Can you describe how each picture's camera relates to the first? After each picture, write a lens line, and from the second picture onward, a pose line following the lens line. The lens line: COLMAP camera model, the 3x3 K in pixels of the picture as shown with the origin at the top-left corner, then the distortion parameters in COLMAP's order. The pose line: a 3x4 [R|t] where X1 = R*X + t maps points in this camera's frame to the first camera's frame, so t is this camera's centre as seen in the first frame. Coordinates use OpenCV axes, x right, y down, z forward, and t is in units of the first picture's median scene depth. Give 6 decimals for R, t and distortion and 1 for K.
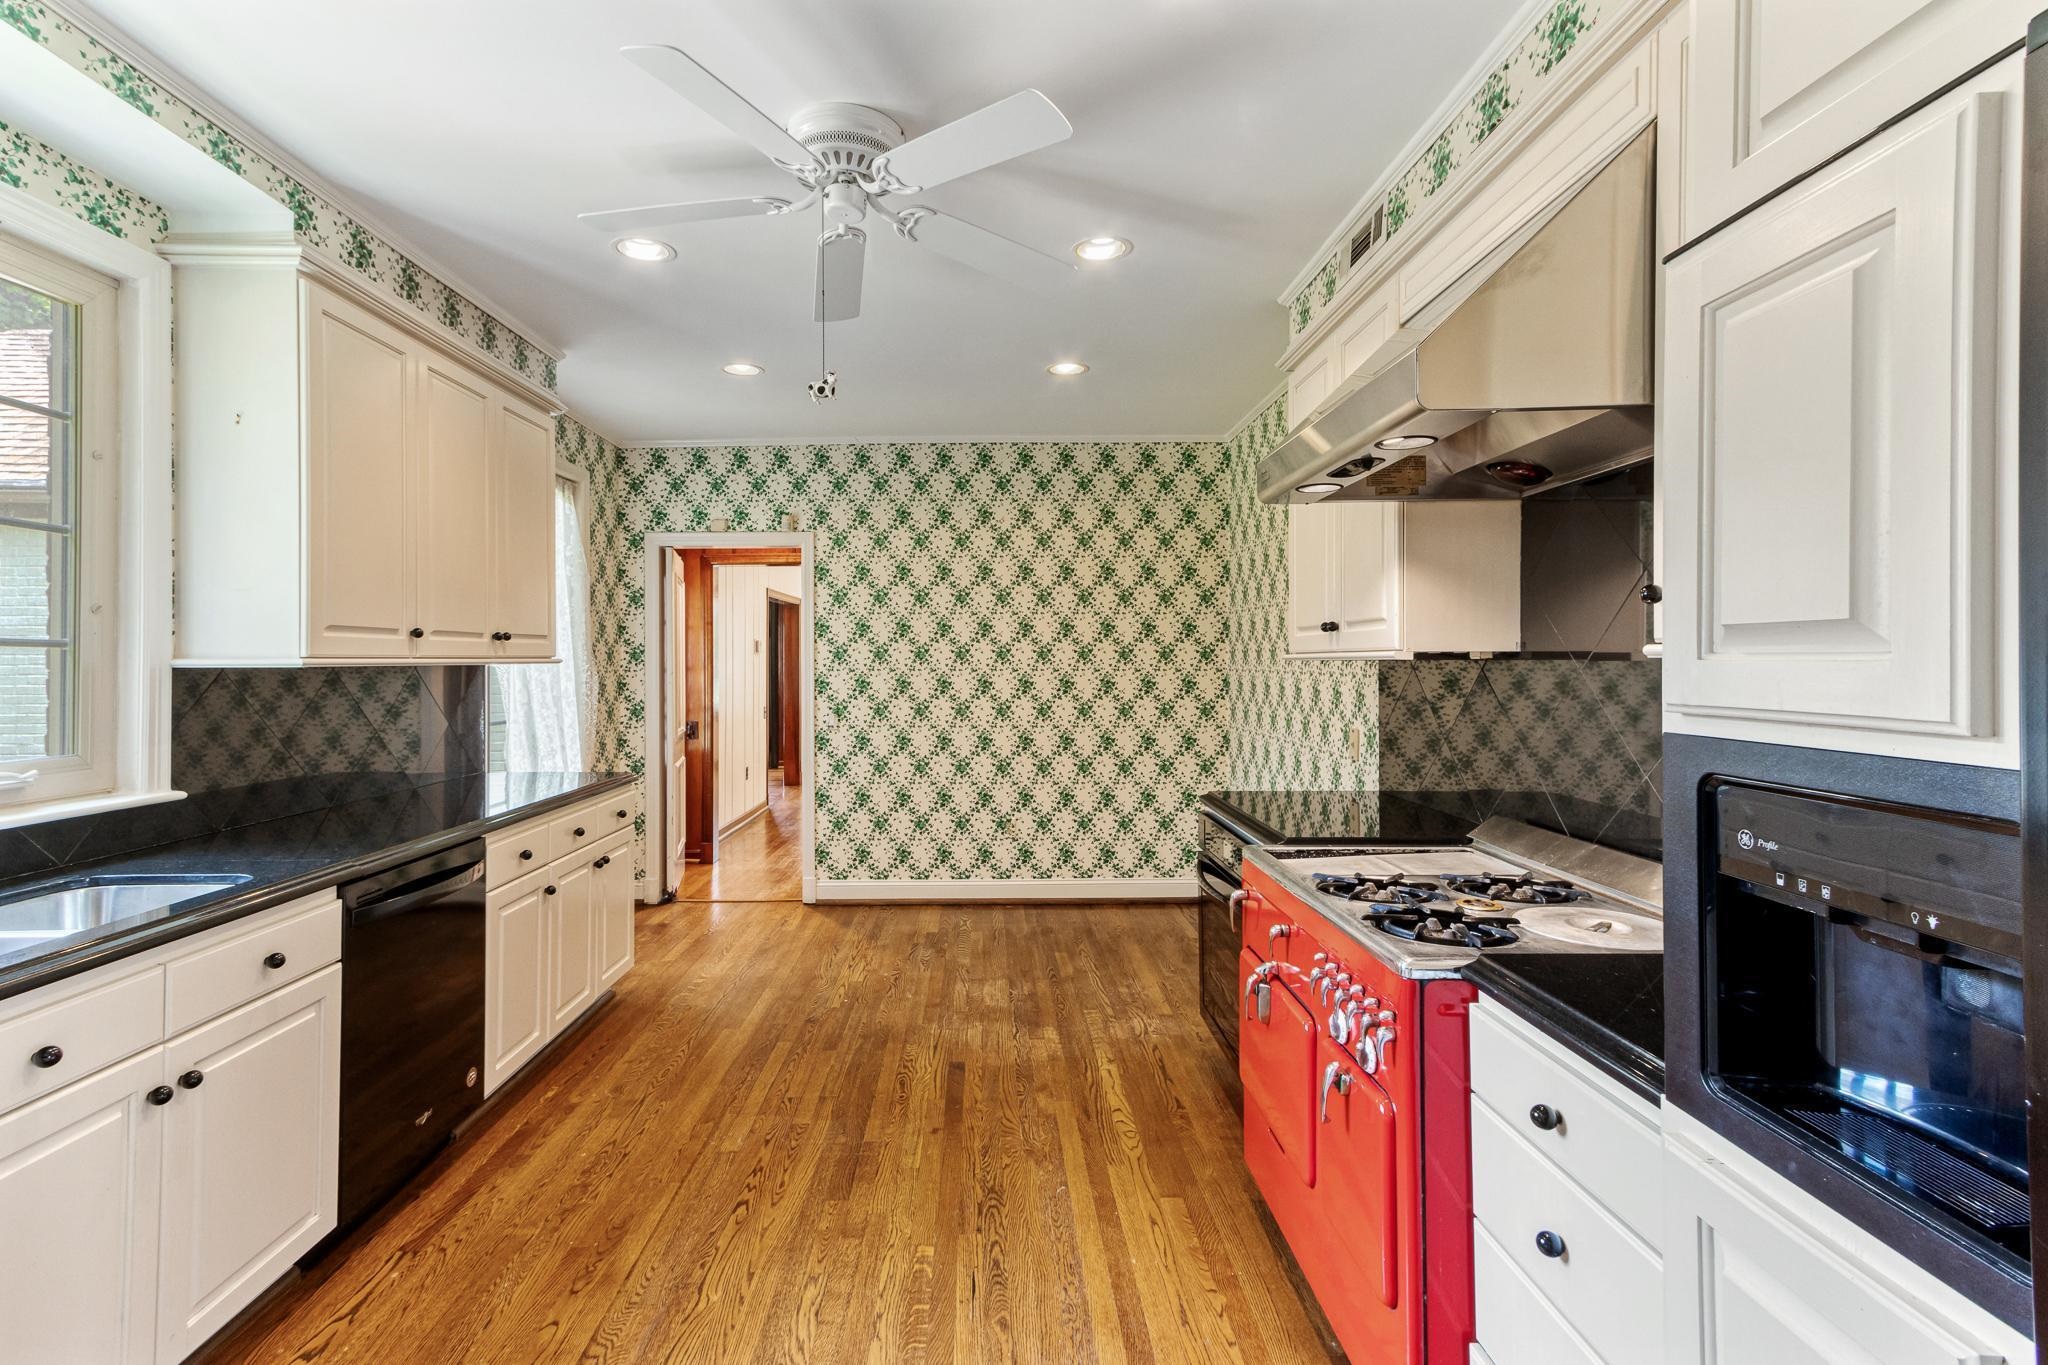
lens RADIAL K [[961.3, 0, 1009.2], [0, 961.3, 658.8], [0, 0, 1]] dist [0.034874, 0.000202]
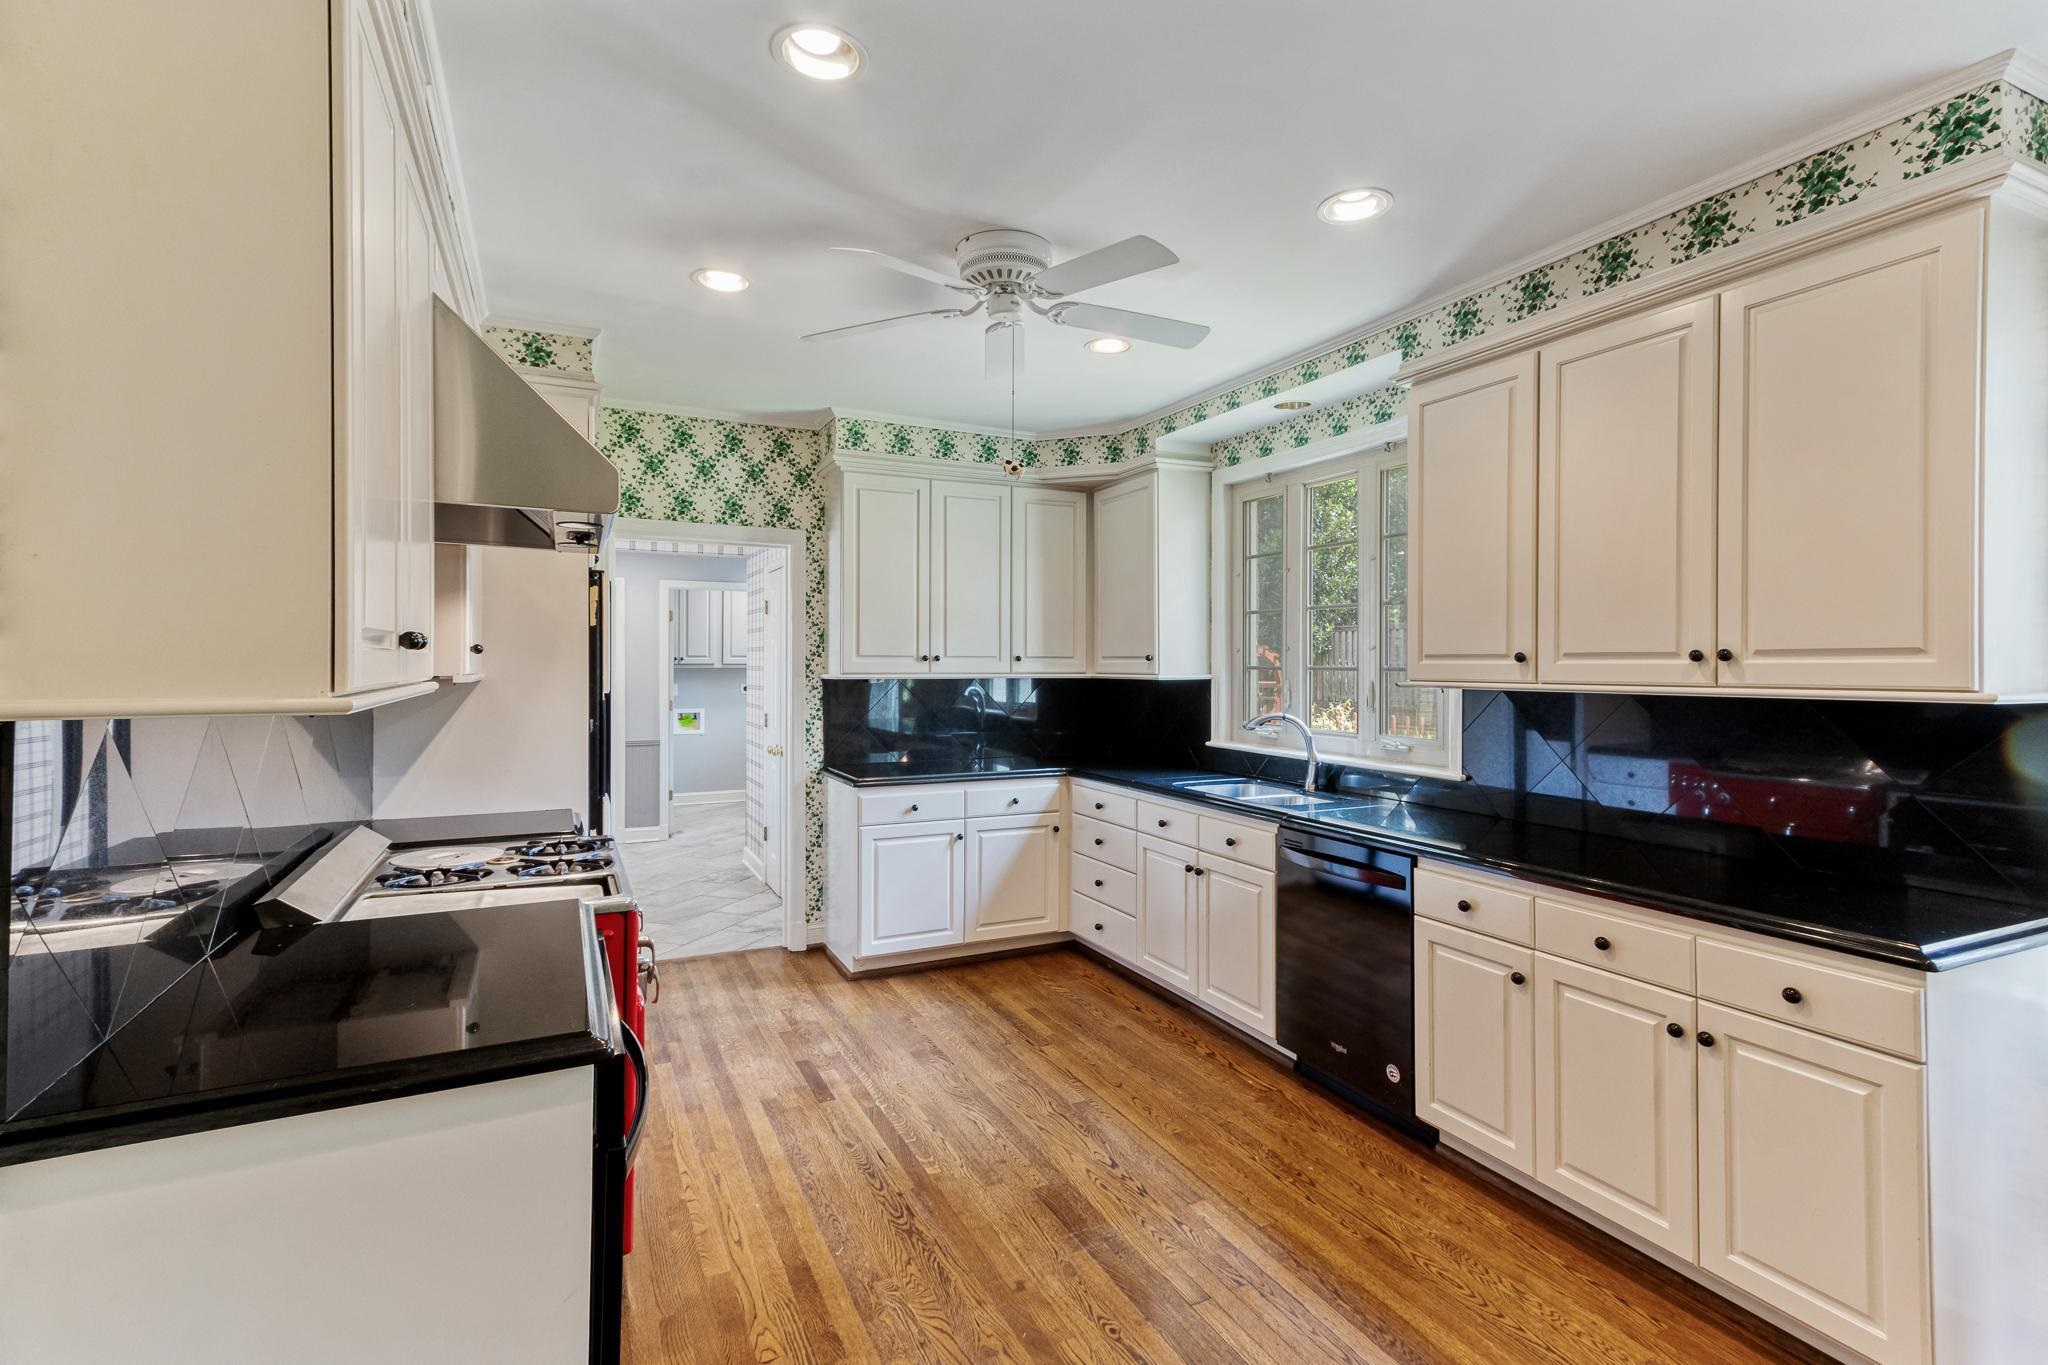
lens RADIAL K [[961.3, 0, 1009.2], [0, 961.3, 658.8], [0, 0, 1]] dist [0.034874, 0.000202]
pose [[-0.917269, -0.003021, -0.398256, 0.286478], [-0.000648, 0.999981, -0.006093, -0.021878], [0.398267, -0.005331, -0.917254, 1.977342]]
